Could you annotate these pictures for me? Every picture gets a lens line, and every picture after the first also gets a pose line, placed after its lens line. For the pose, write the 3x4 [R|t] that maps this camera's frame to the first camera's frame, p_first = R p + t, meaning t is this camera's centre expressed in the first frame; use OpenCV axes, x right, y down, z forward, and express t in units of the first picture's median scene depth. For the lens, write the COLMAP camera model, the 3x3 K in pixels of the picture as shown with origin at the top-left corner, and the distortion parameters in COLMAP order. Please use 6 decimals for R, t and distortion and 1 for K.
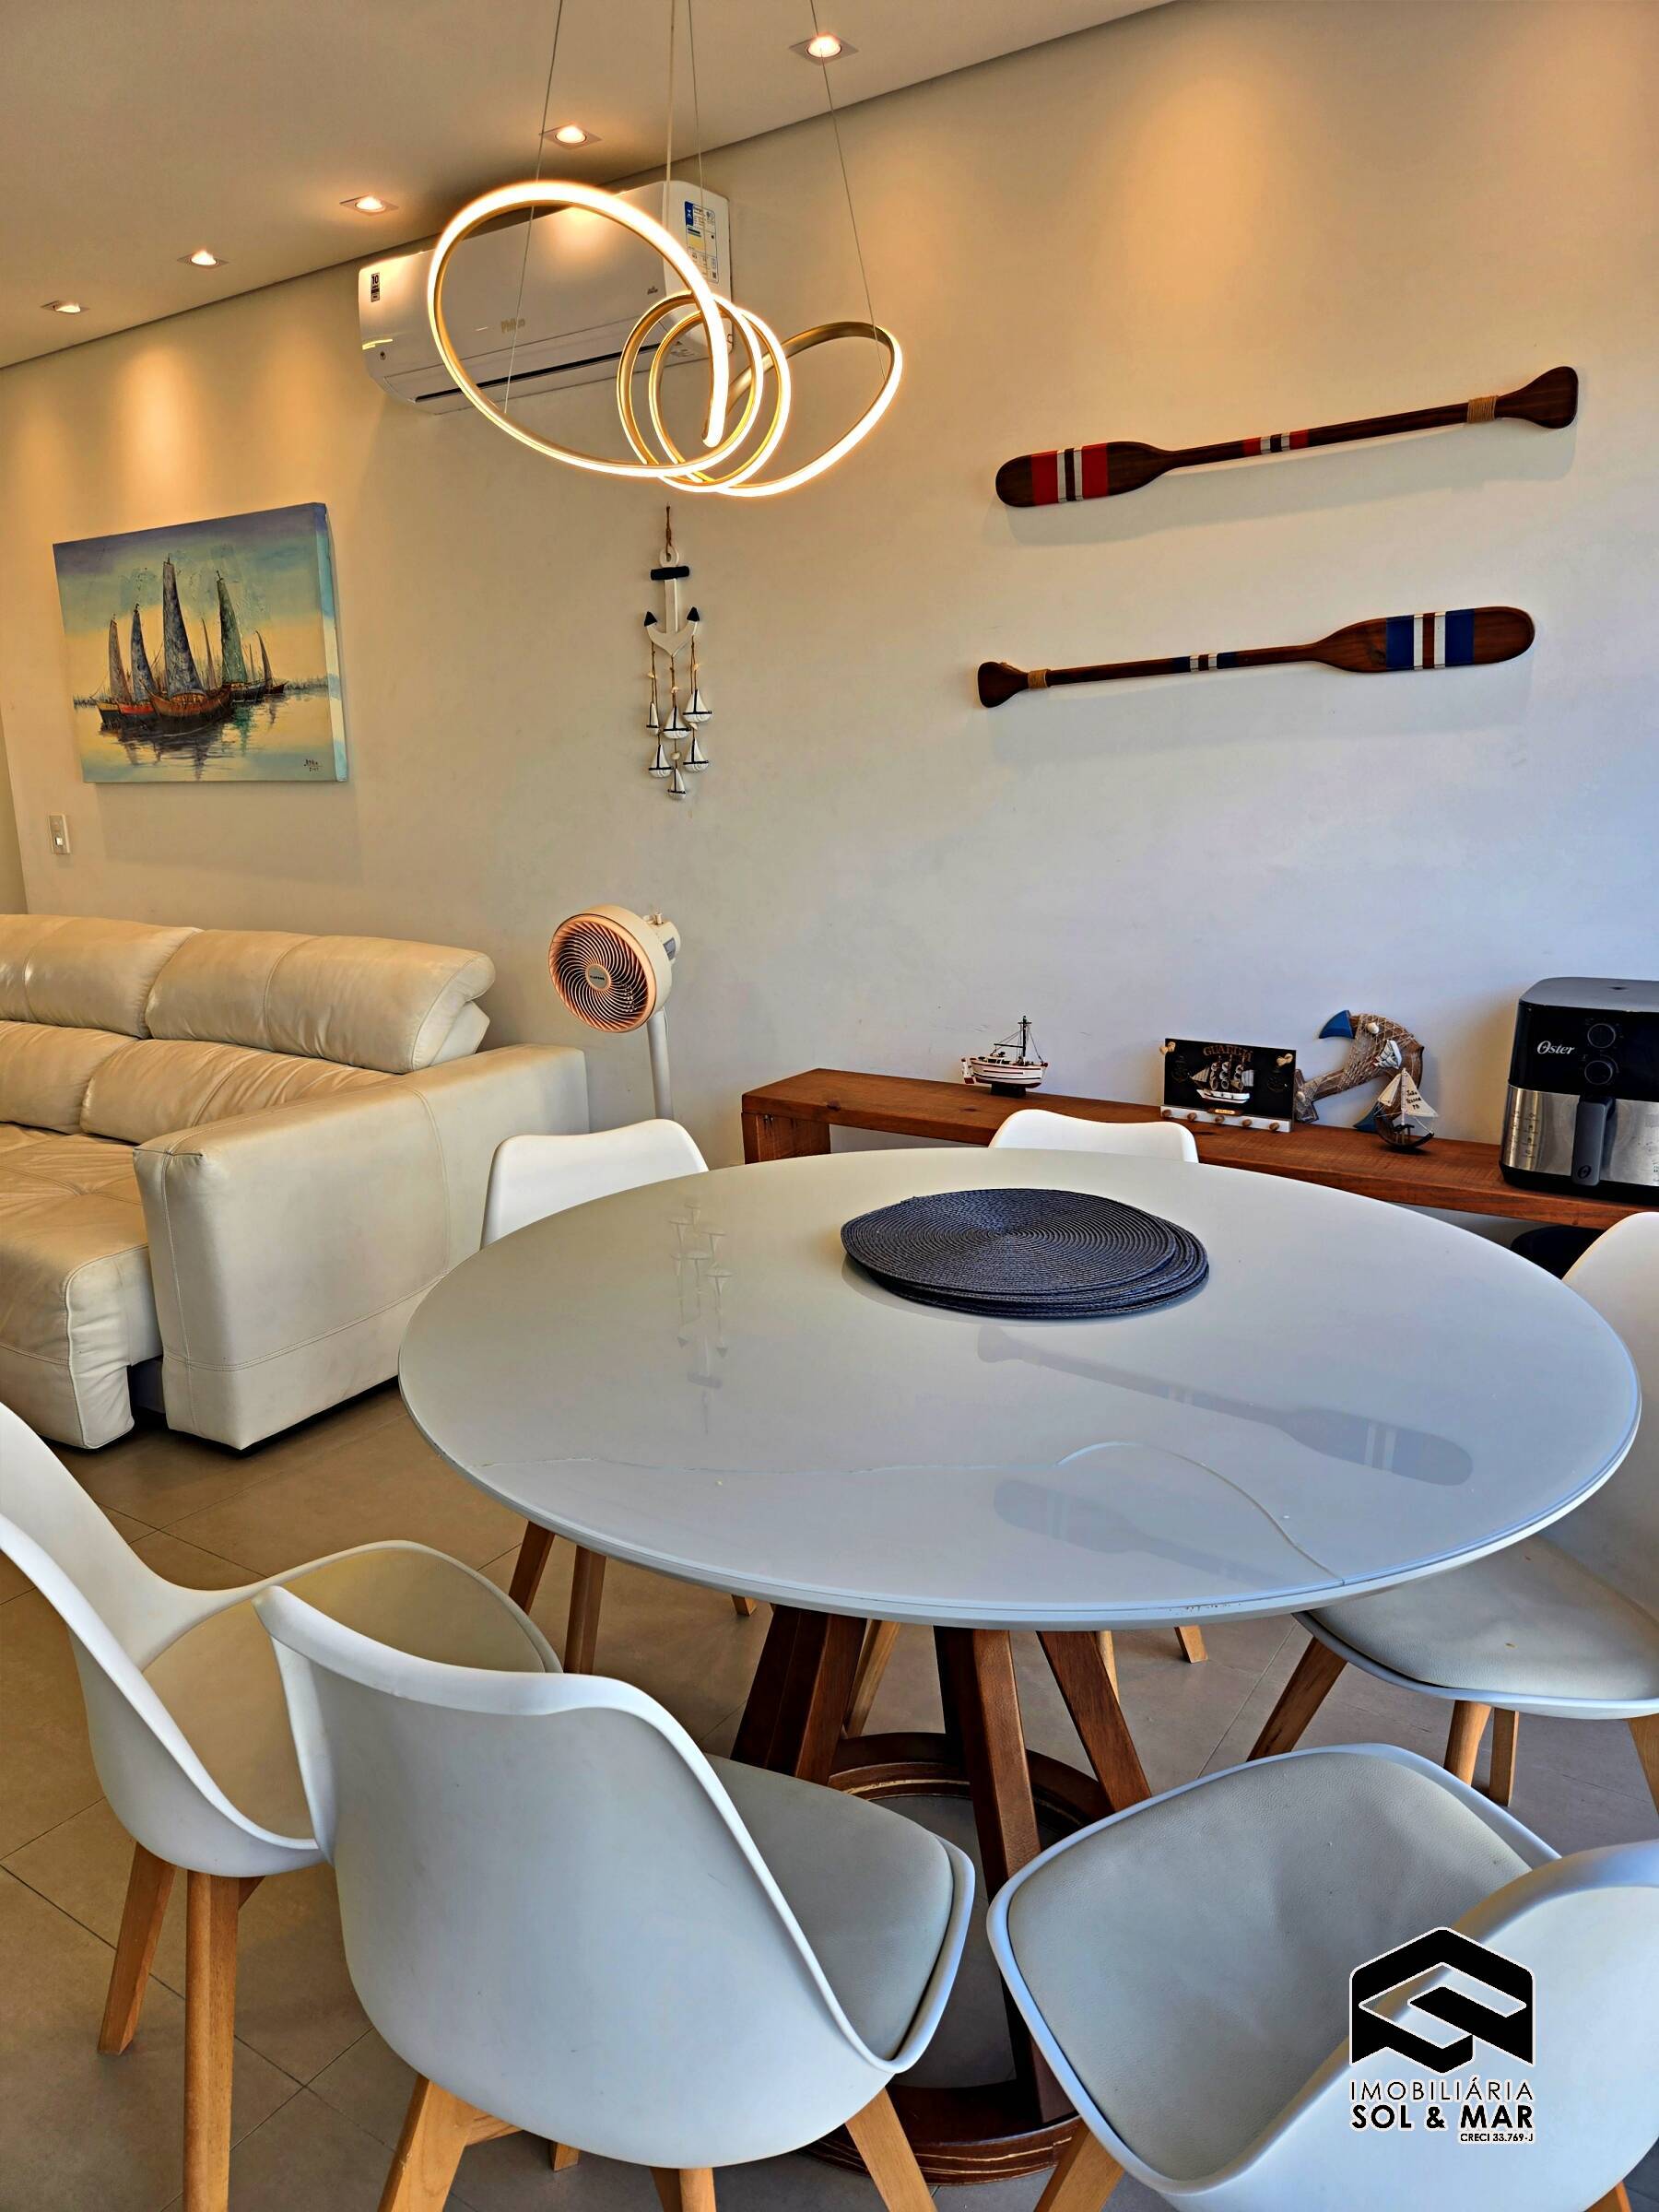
lens RADIAL K [[1501.8, 0, 821.5], [0, 1501.8, 1110.5], [0, 0, 1]] dist [0.043141, -0.026973]
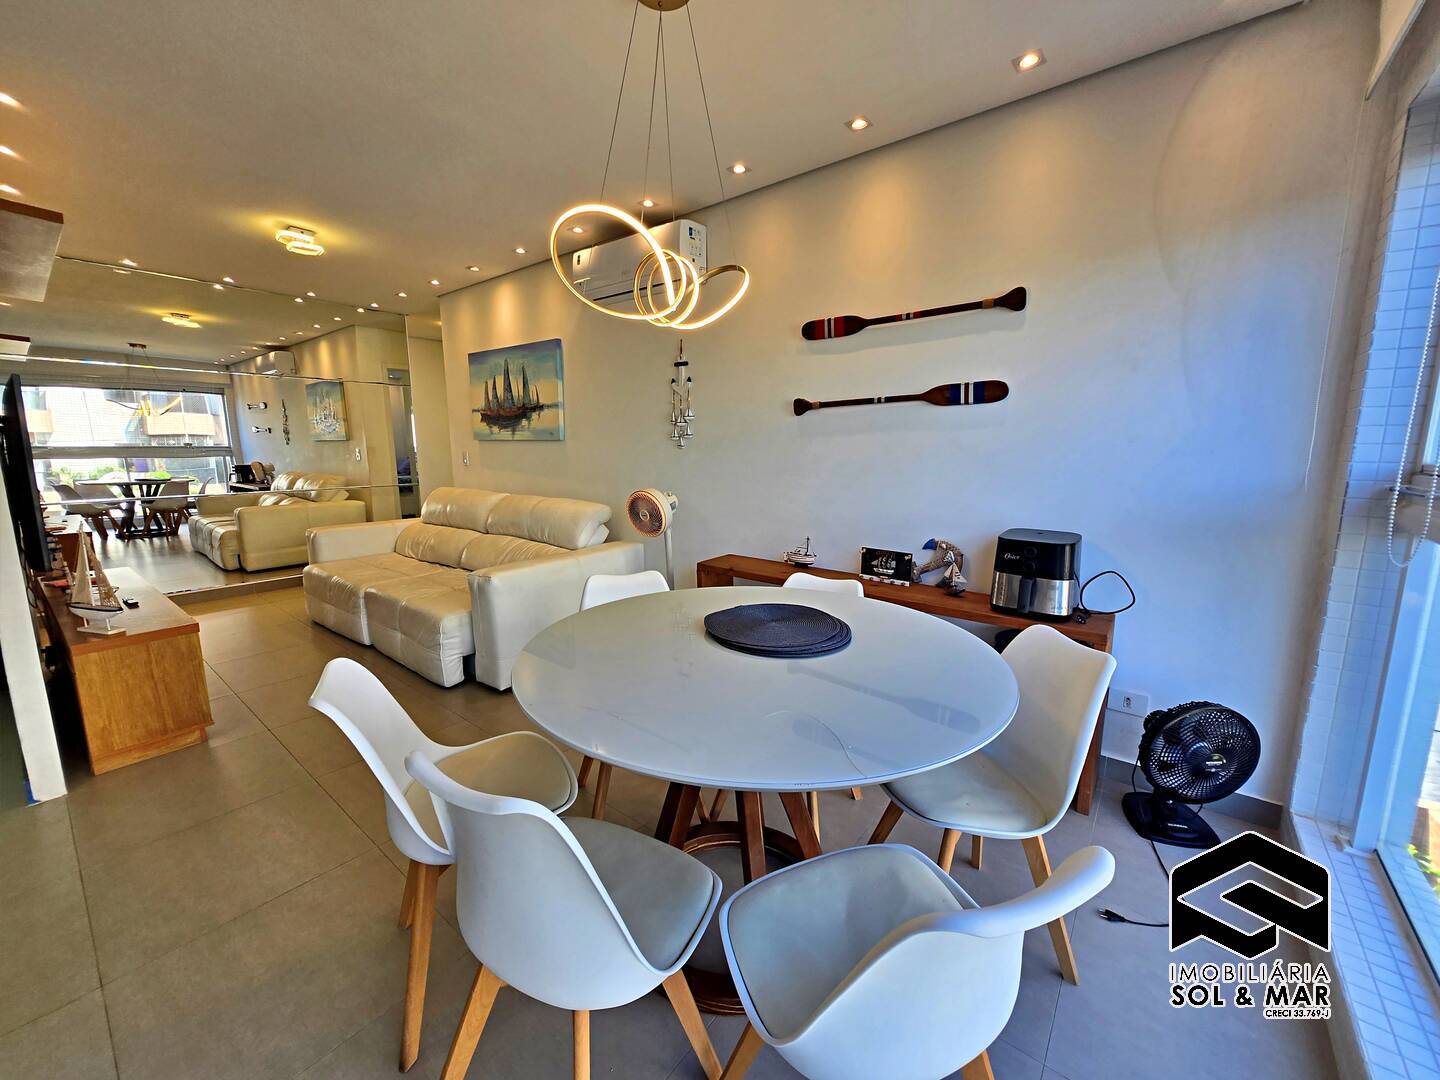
lens RADIAL K [[567.7, 0, 723.2], [0, 567.7, 547.5], [0, 0, 1]] dist [0.001263, -0.000766]
pose [[0.996916, 0.038989, -0.068109, 0.061648], [-0.041949, 0.998212, -0.042590, 0.002824], [0.066326, 0.045315, 0.996768, 0.038245]]
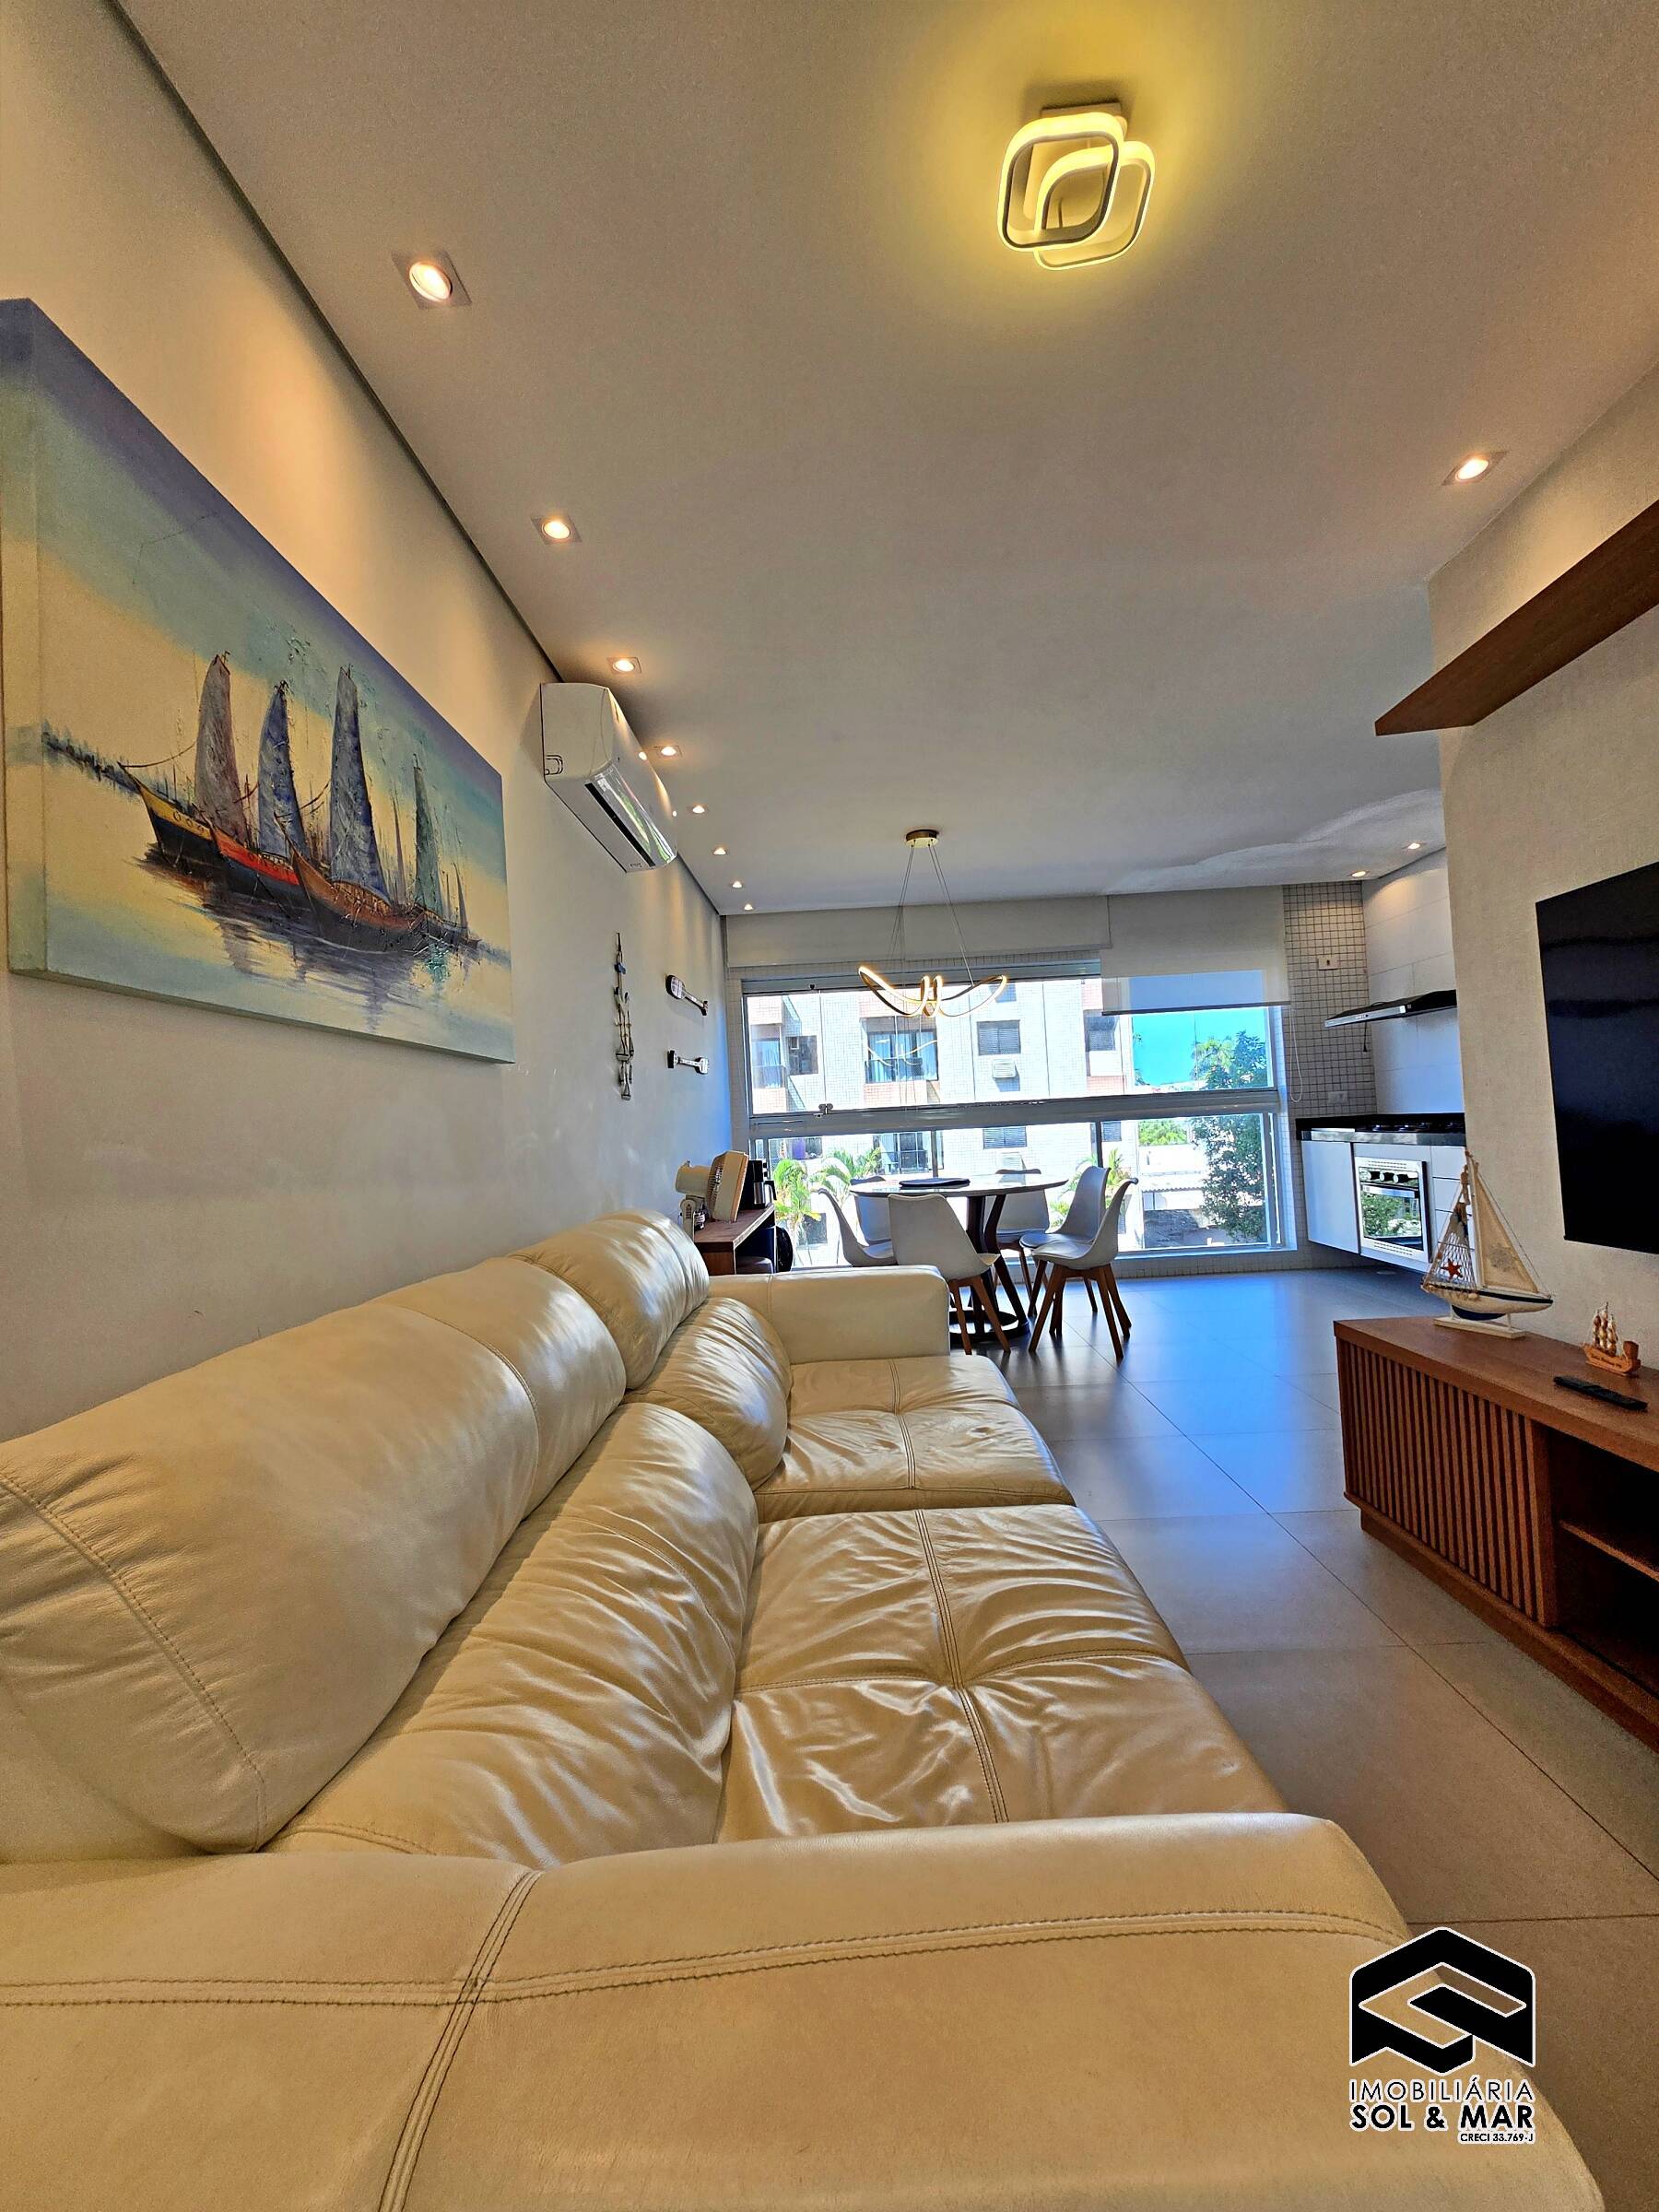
lens RADIAL K [[872.0, 0, 827.8], [0, 872.0, 1107.1], [0, 0, 1]] dist [0.001263, -0.000766]
pose [[-0.537229, 0.063278, 0.841060, -1.236766], [0.238364, 0.967922, 0.079432, -0.275073], [-0.809054, 0.243151, -0.535079, 1.641671]]
